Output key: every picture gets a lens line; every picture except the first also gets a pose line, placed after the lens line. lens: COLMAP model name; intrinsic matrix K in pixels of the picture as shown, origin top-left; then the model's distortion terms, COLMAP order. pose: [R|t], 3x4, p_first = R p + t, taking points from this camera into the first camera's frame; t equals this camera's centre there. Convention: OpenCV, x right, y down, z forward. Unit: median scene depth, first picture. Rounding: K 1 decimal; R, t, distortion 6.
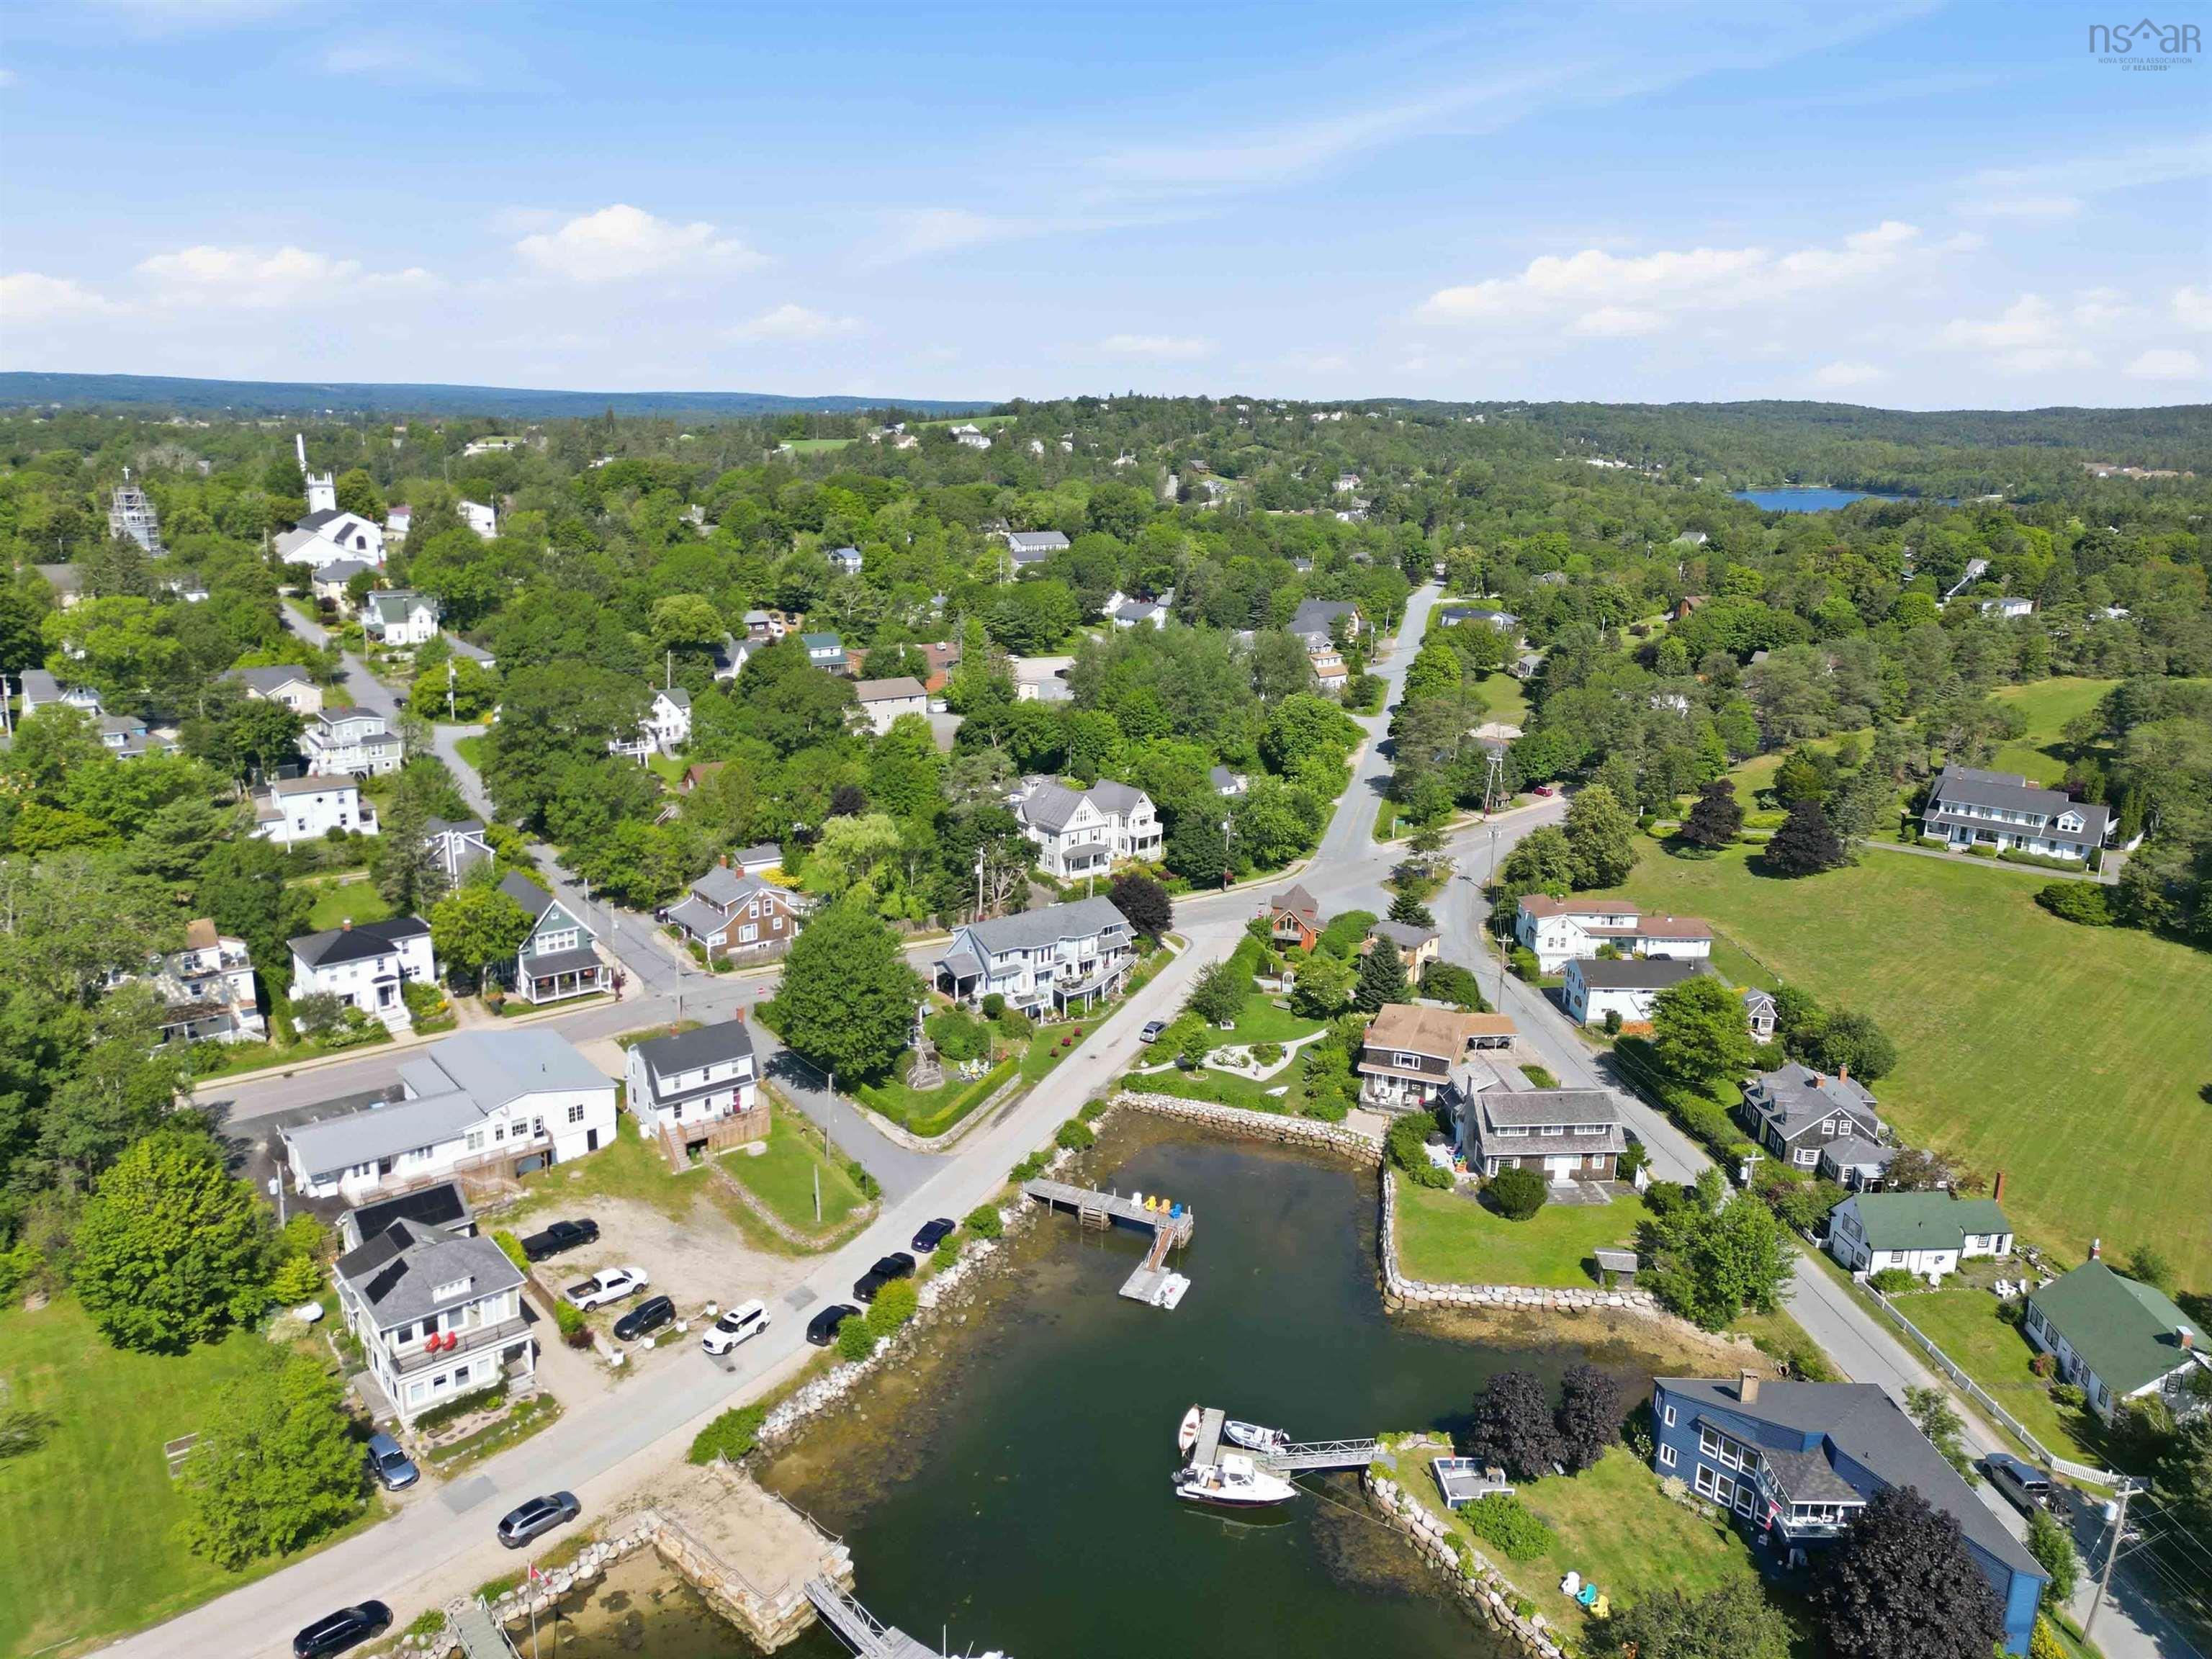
lens RADIAL K [[1545.2, 0, 1111.8], [0, 1545.2, 828.0], [0, 0, 1]] dist [0.074049, -0.068064]
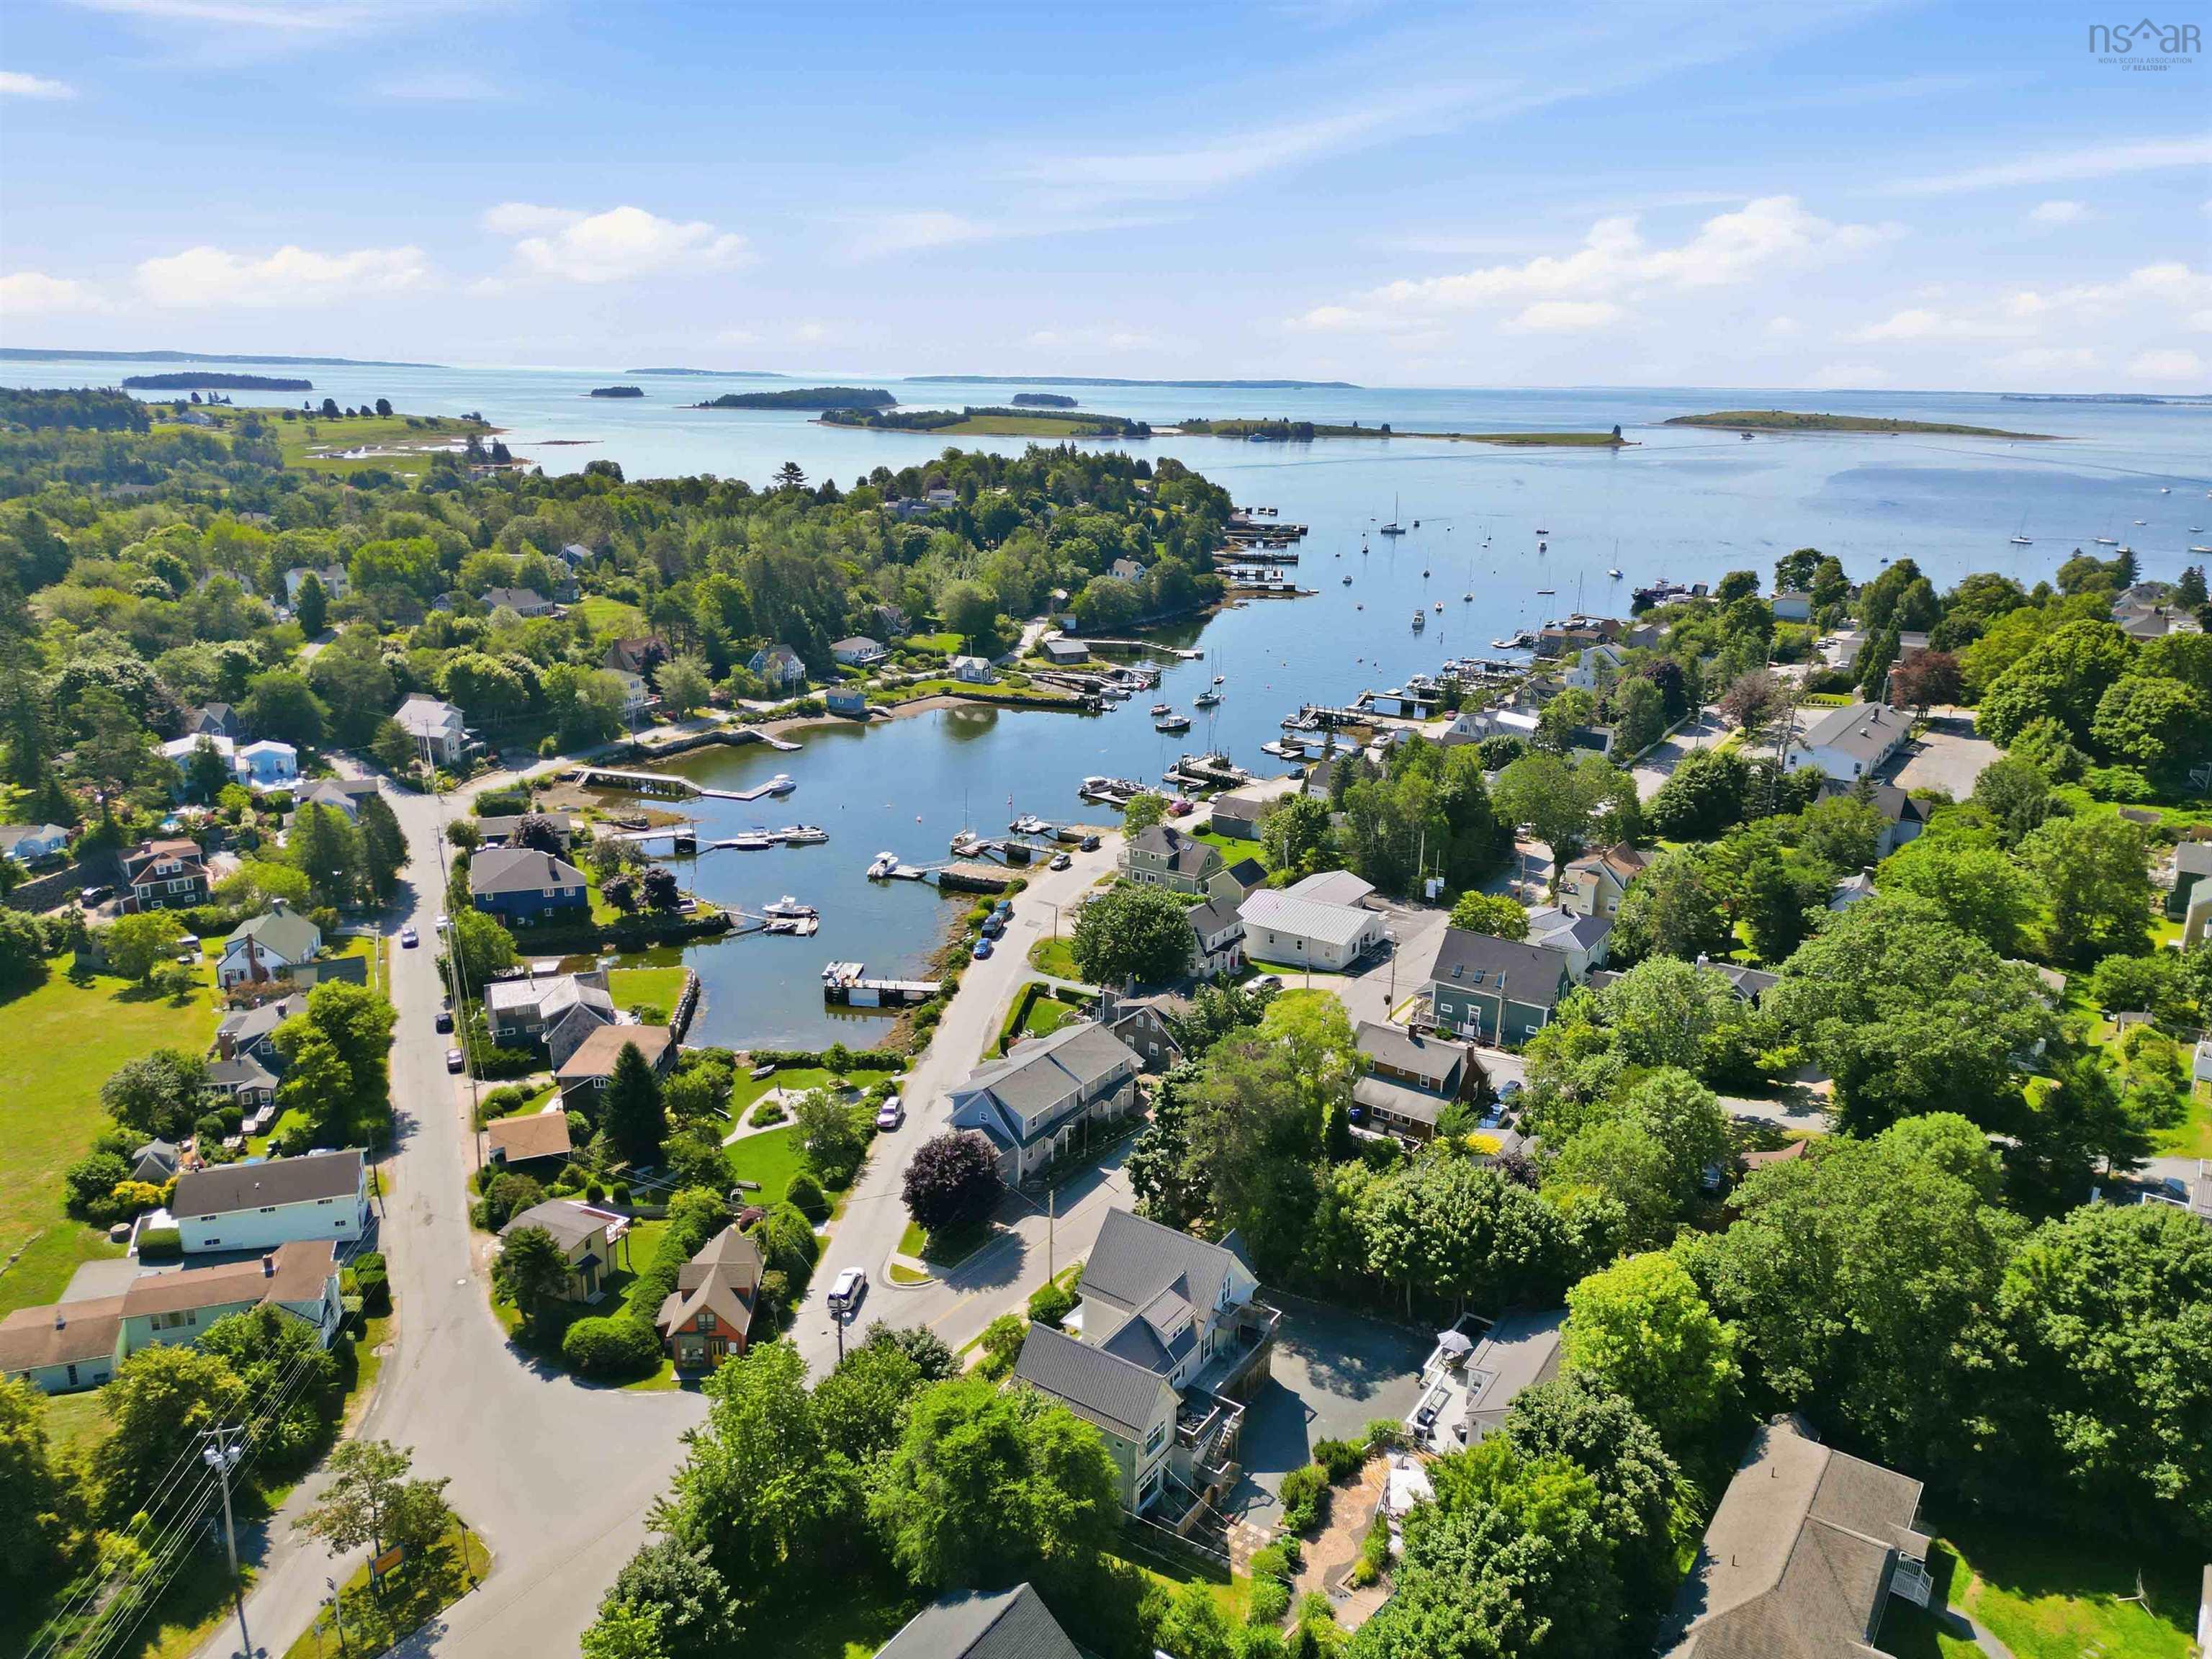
lens RADIAL K [[1545.2, 0, 1095.4], [0, 1545.2, 820.7], [0, 0, 1]] dist [0.074049, -0.068064]
pose [[-0.958061, 0.040070, -0.283747, 0.082979], [-0.112010, 0.859037, 0.499509, -0.249257], [0.263765, 0.510343, -0.818522, 0.848222]]
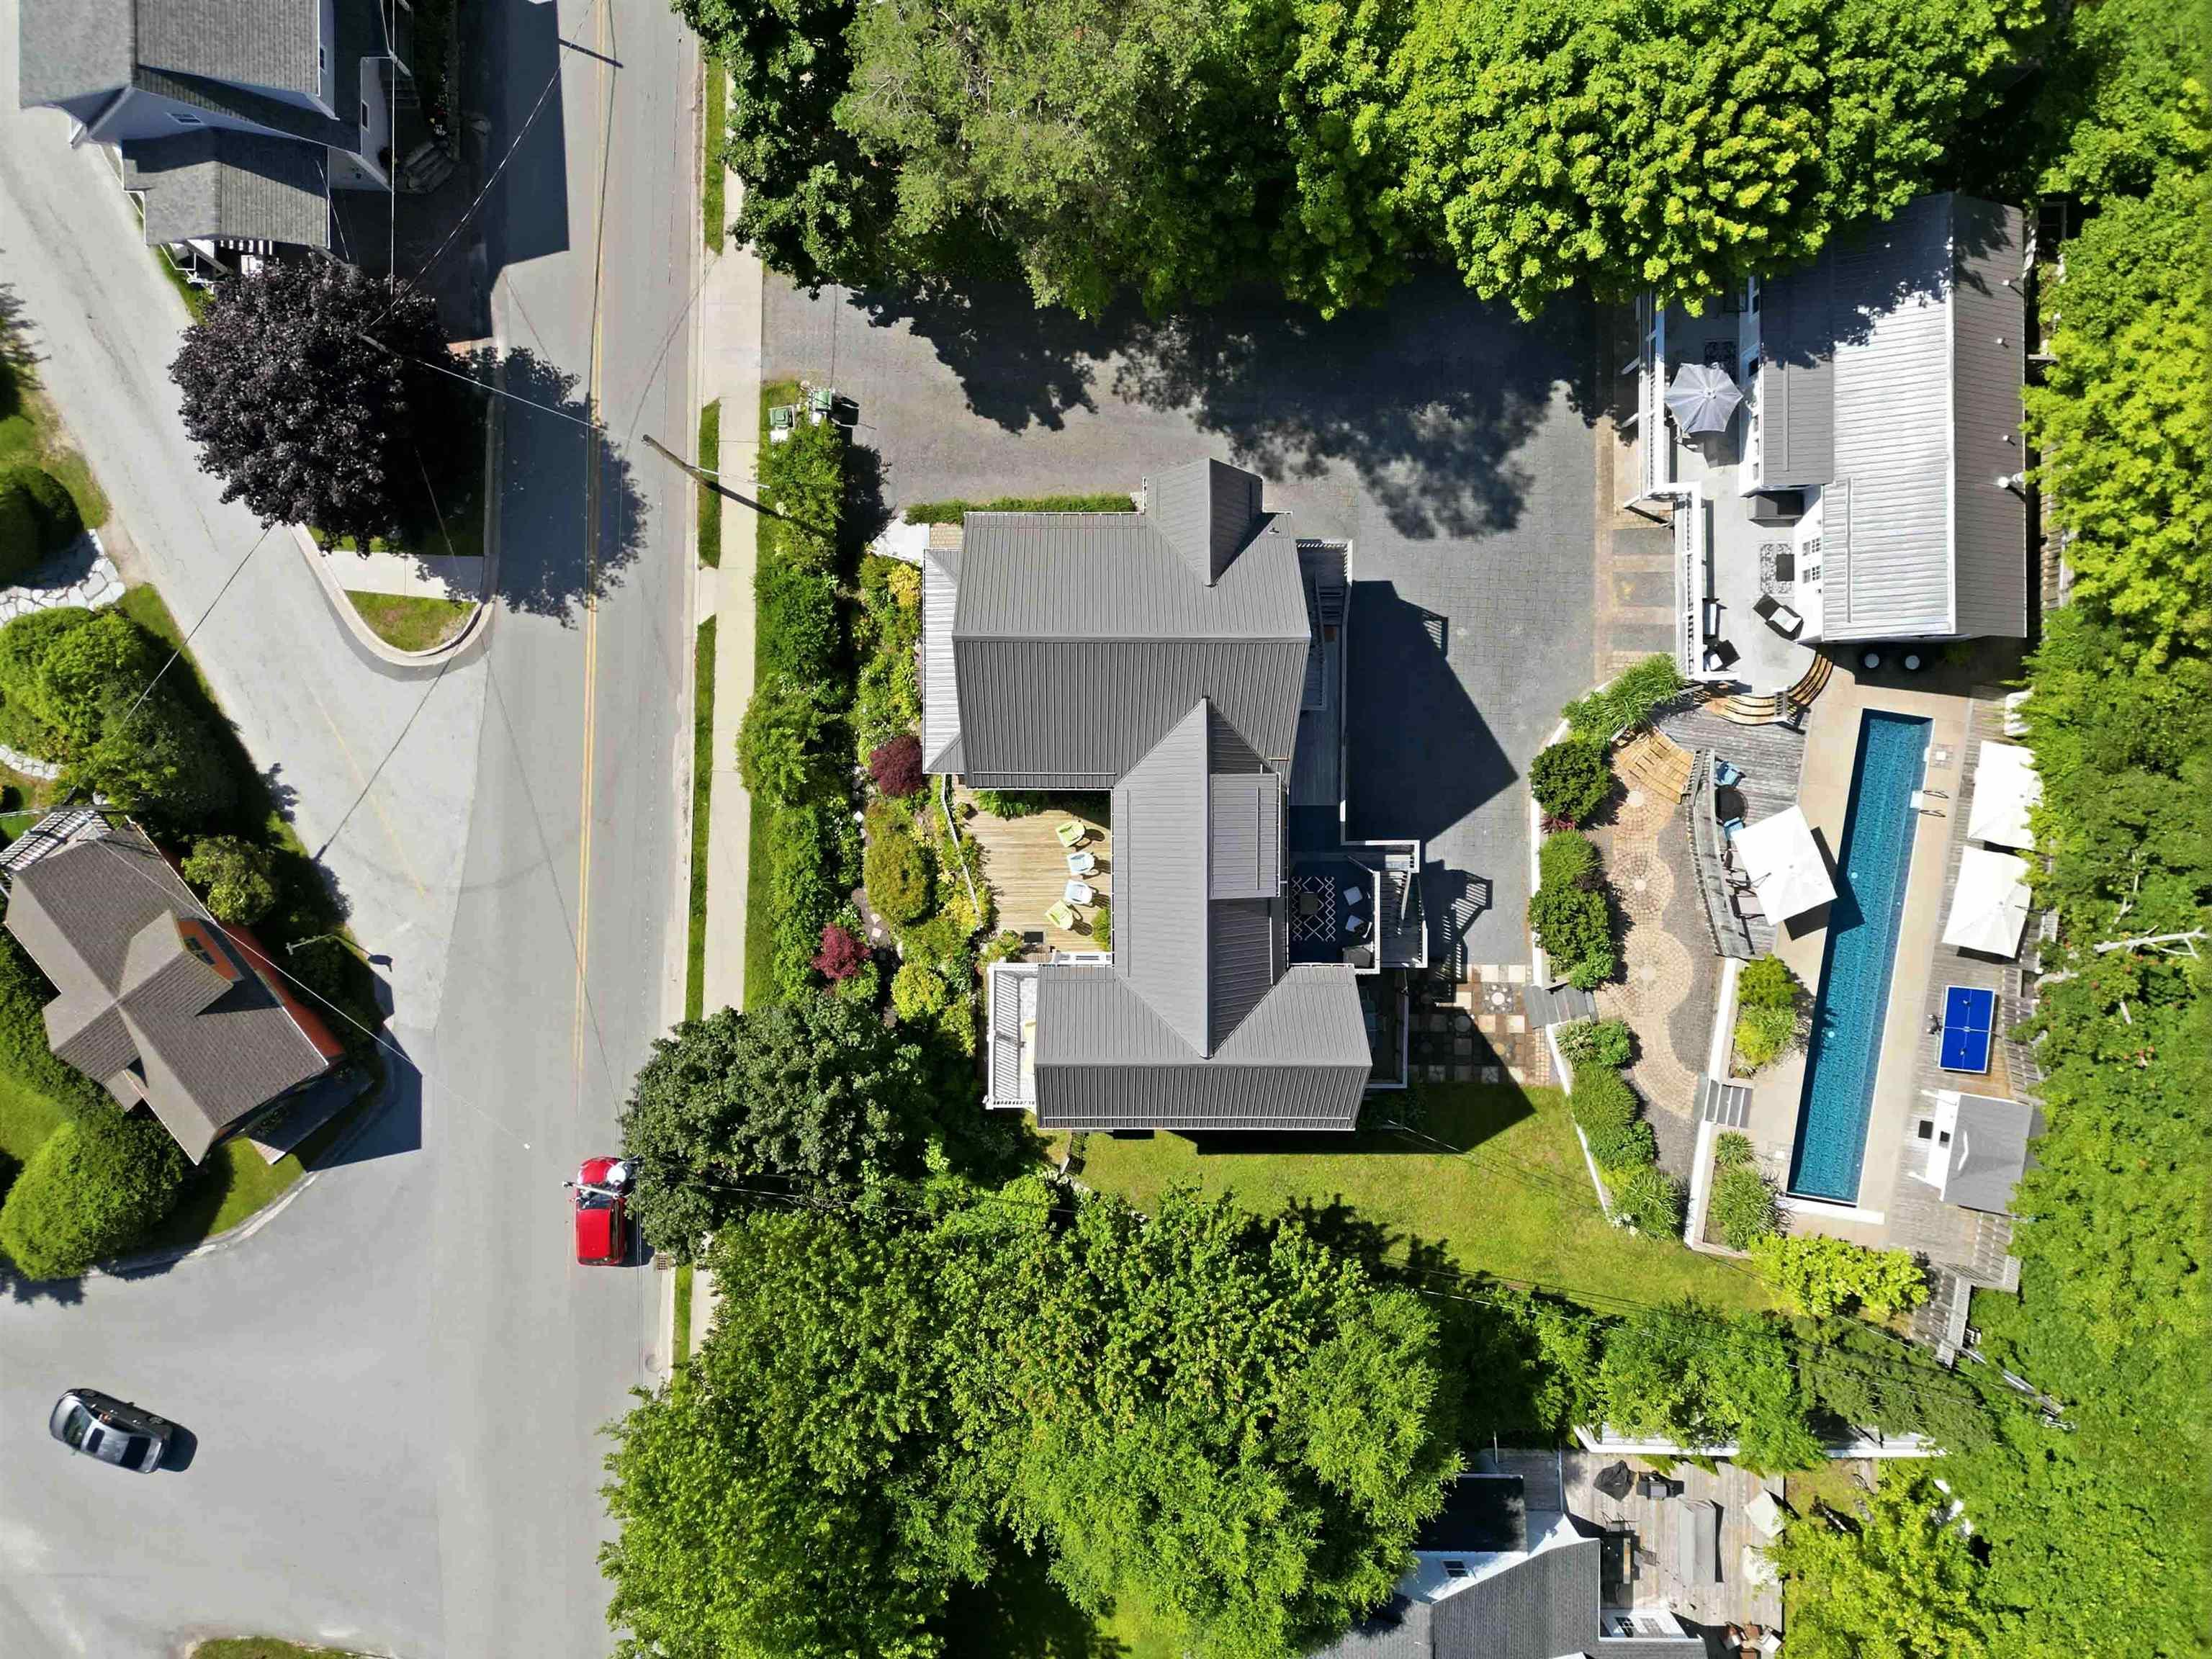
lens RADIAL K [[1545.2, 0, 1113.0], [0, 1545.2, 831.9], [0, 0, 1]] dist [0.074049, -0.068064]
pose [[-0.634927, 0.772508, -0.009971, -0.005312], [-0.215936, -0.165057, 0.962355, -0.142828], [0.741781, 0.613179, 0.271611, 0.605052]]
